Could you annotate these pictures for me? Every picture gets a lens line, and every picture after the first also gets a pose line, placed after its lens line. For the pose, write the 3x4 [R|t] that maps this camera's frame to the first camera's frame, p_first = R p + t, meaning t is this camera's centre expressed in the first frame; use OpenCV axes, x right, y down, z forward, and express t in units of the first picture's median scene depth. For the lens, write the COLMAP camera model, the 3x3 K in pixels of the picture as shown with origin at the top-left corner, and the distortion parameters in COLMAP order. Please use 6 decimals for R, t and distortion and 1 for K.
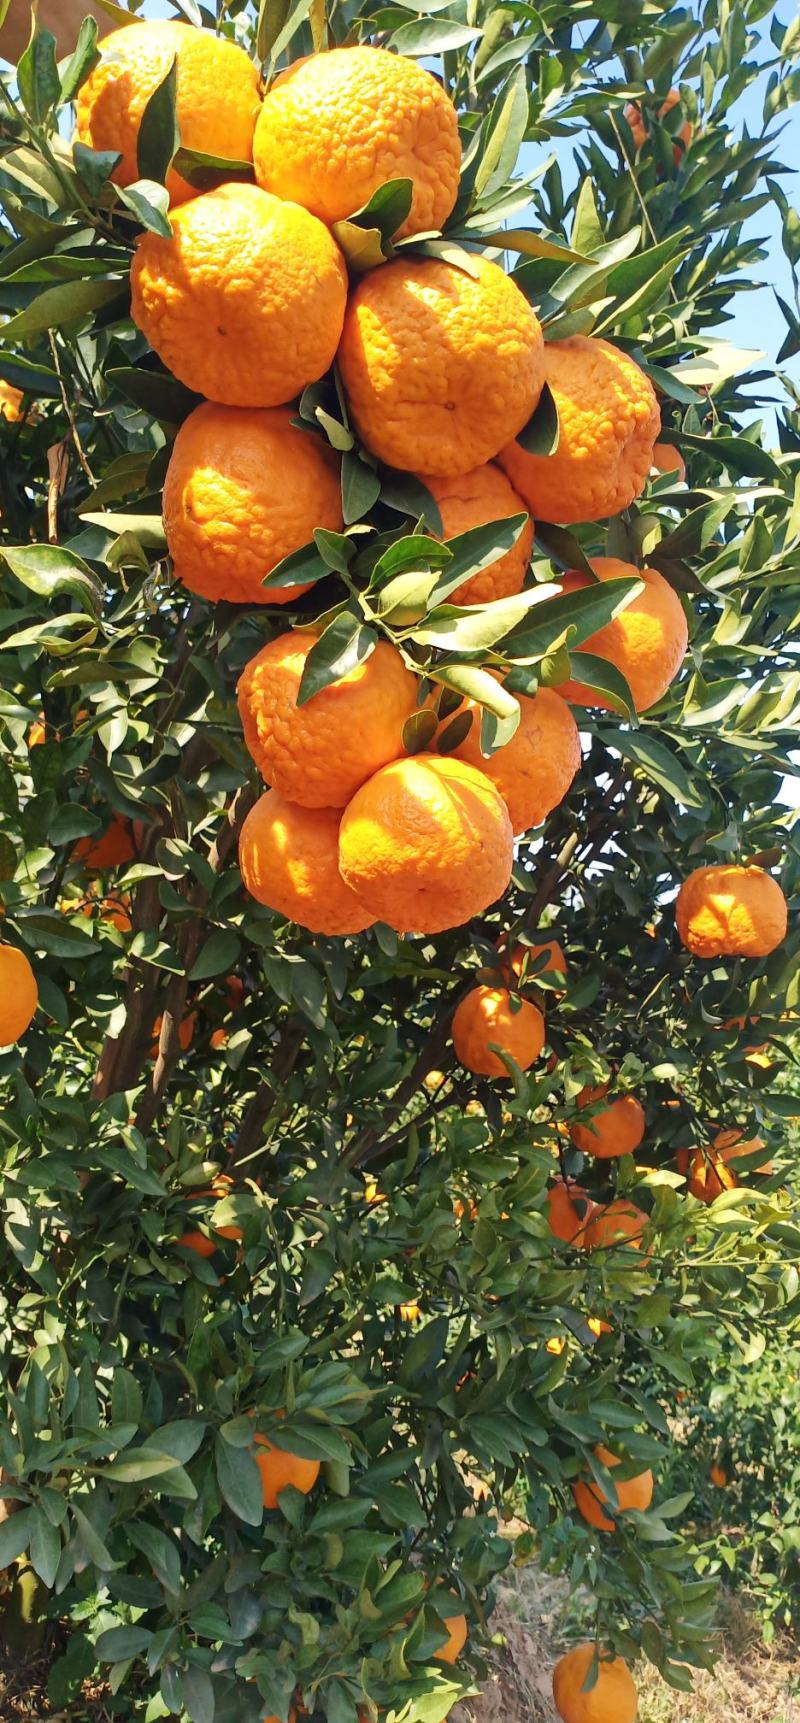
lens RADIAL K [[1277.6, 0, 359.4], [0, 1277.6, 807.8], [0, 0, 1]] dist [0.011908, -0.041246]
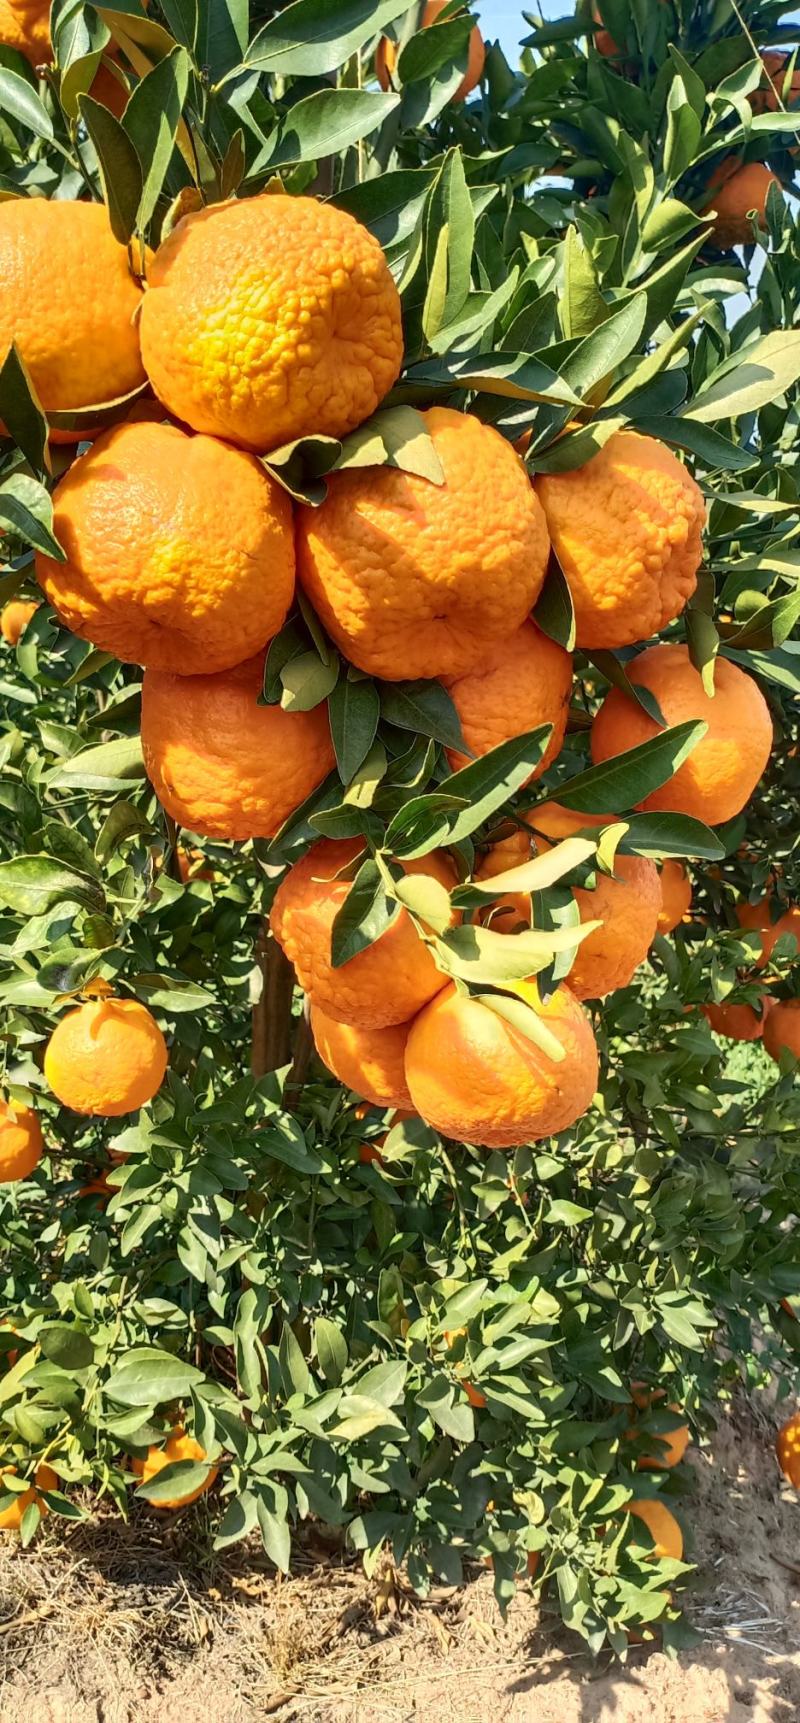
lens RADIAL K [[1277.6, 0, 359.4], [0, 1277.6, 807.8], [0, 0, 1]] dist [0.011908, -0.041246]
pose [[0.976599, -0.158750, -0.145095, 0.126104], [0.192269, 0.946746, 0.258273, -0.441036], [0.096367, -0.280126, 0.955114, 0.164679]]
